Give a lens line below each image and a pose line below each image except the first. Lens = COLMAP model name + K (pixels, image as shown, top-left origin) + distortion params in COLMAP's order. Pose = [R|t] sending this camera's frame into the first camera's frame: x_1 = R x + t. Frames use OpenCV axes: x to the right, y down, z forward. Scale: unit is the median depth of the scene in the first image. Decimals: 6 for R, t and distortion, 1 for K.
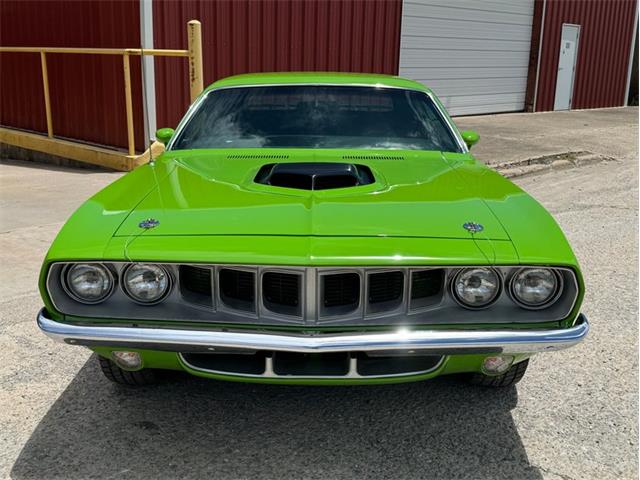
lens RADIAL K [[690.6, 0, 318.2], [0, 690.6, 205.3], [0, 0, 1]] dist [0.177030, -0.348789]
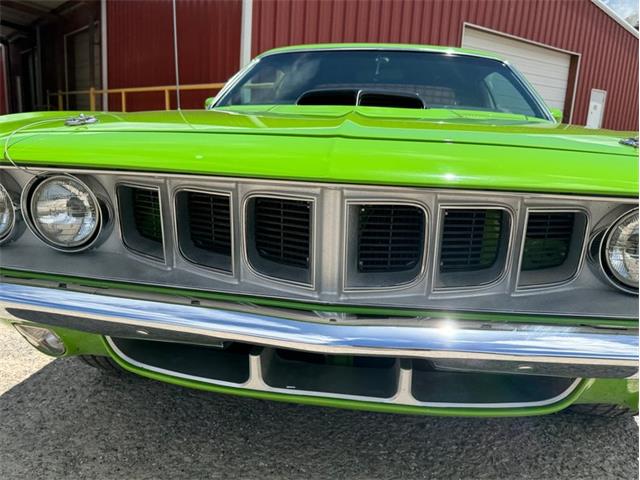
lens RADIAL K [[519.1, 0, 329.5], [0, 519.1, 216.7], [0, 0, 1]] dist [0.094185, -0.135237]
pose [[0.993353, 0.050671, -0.103351, 0.025738], [-0.053766, 0.998178, -0.027389, 0.108494], [0.101775, 0.032763, 0.994268, 0.547841]]
